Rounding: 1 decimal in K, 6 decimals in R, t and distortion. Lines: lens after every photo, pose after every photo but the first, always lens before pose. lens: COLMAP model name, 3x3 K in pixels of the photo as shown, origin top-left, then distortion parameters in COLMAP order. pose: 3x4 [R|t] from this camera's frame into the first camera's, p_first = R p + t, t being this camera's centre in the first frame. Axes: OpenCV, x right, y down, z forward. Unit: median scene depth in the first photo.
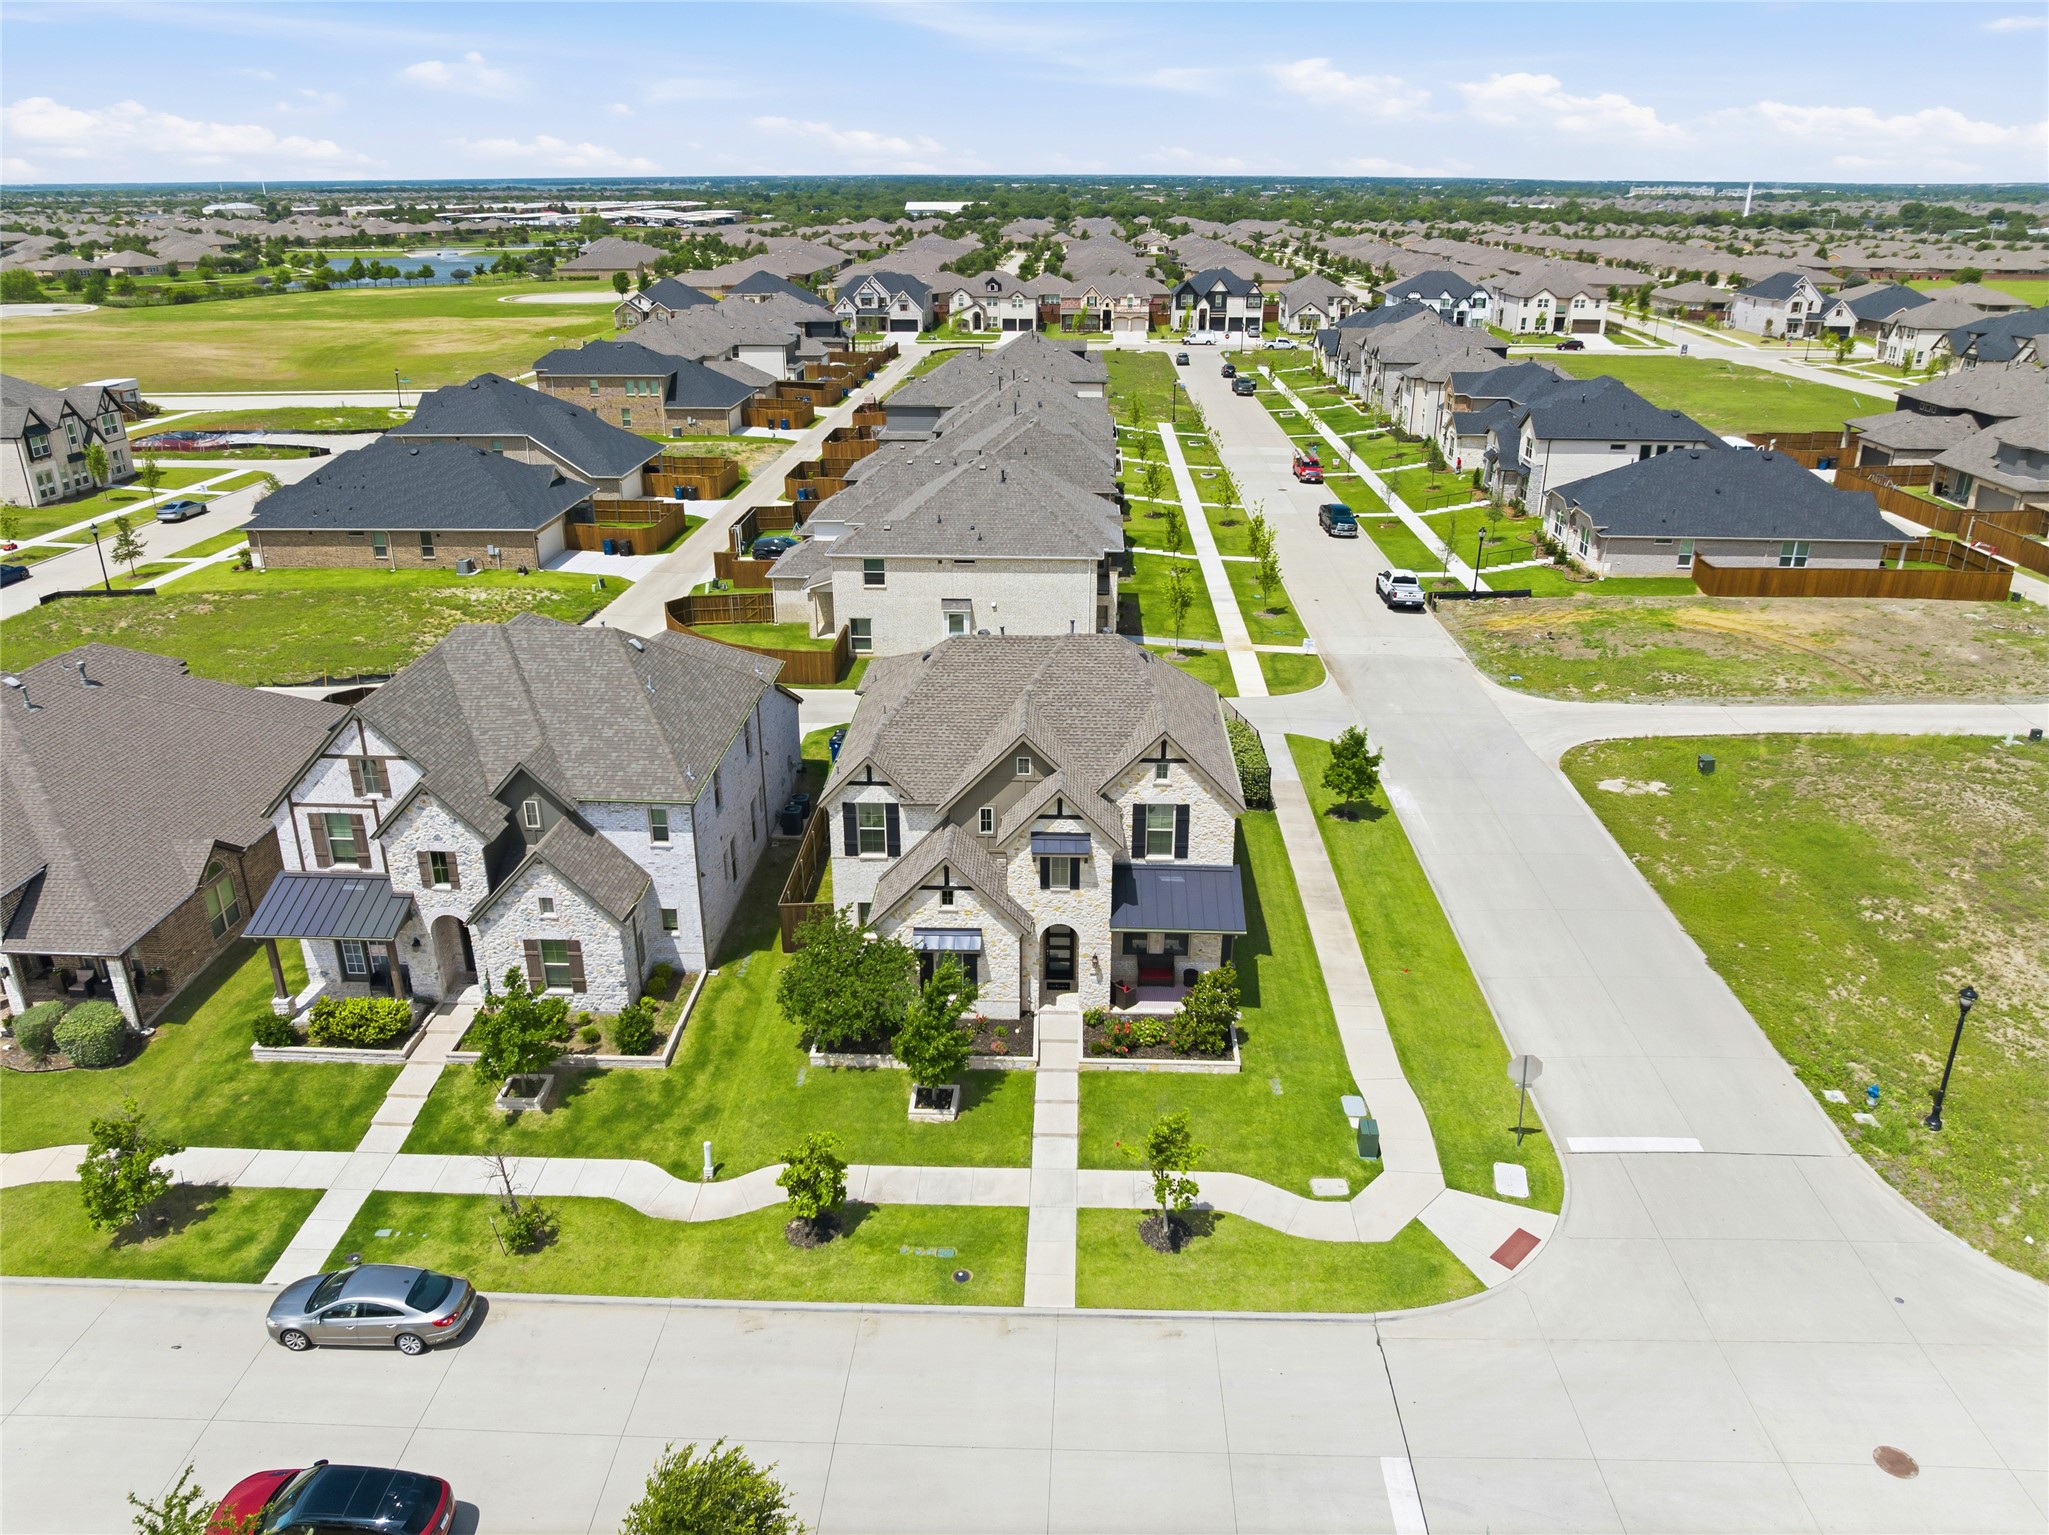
lens RADIAL K [[1431.9, 0, 1024.5], [0, 1431.9, 767.5], [0, 0, 1]] dist [-0.058253, 0.036614]
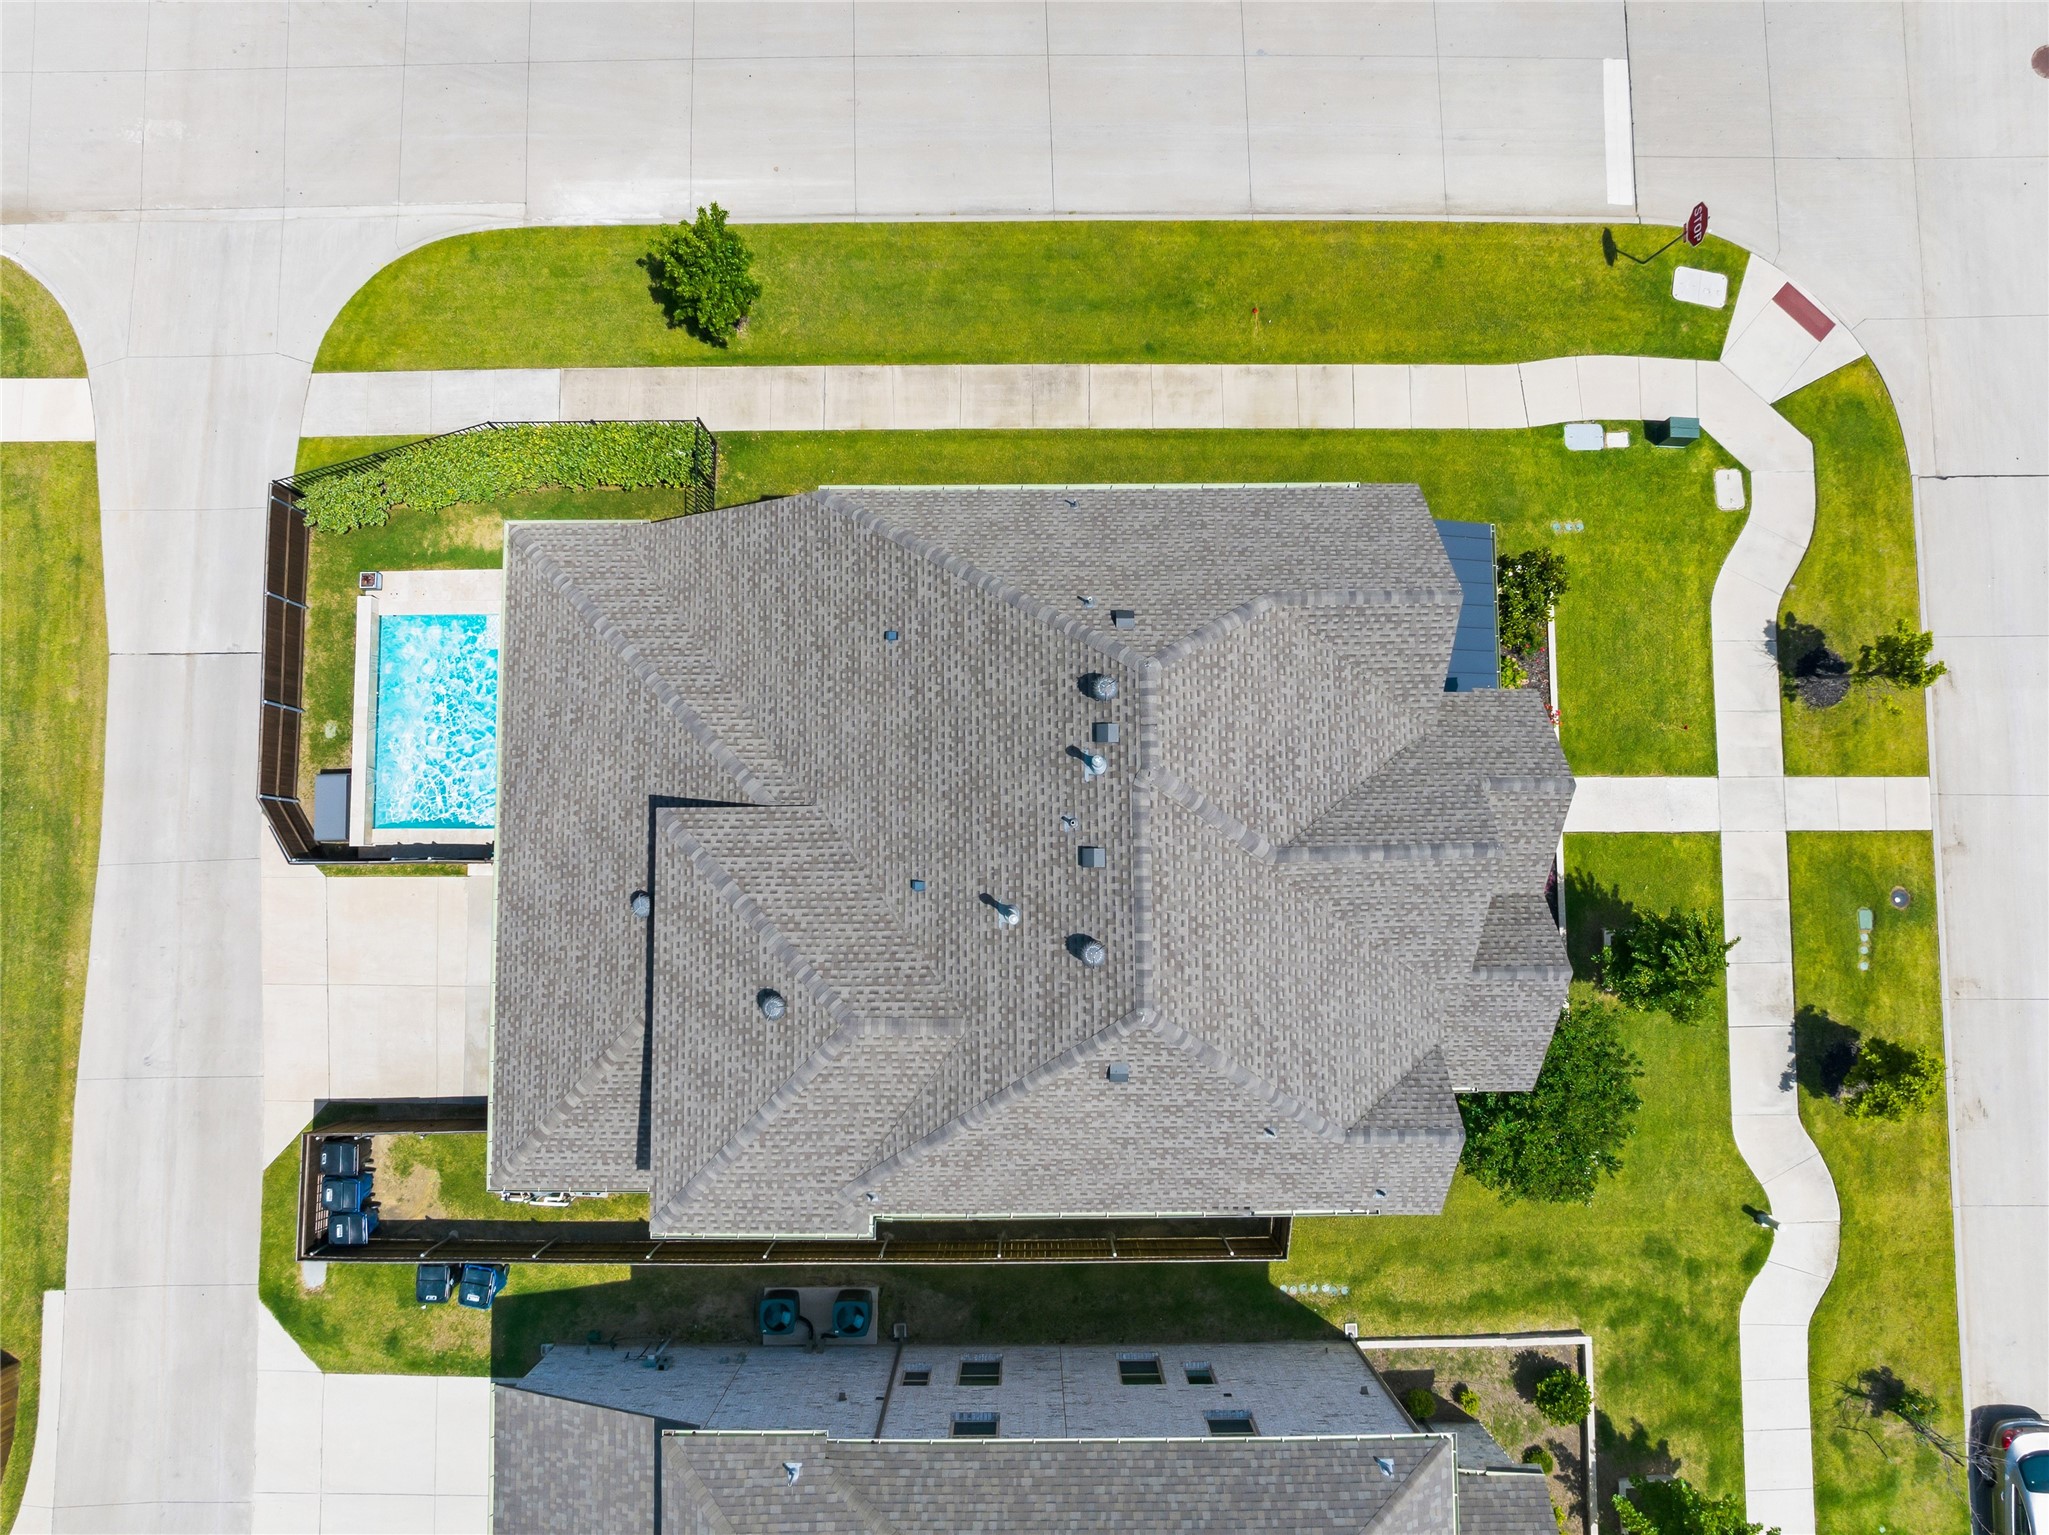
lens RADIAL K [[1413.1, 0, 1024.5], [0, 1413.1, 767.5], [0, 0, 1]] dist [-0.033545, 0.003668]
pose [[-0.042788, -0.995298, 0.086896, -0.010727], [0.388026, 0.063593, 0.919452, -0.590165], [-0.920655, 0.073060, 0.383480, 0.974537]]
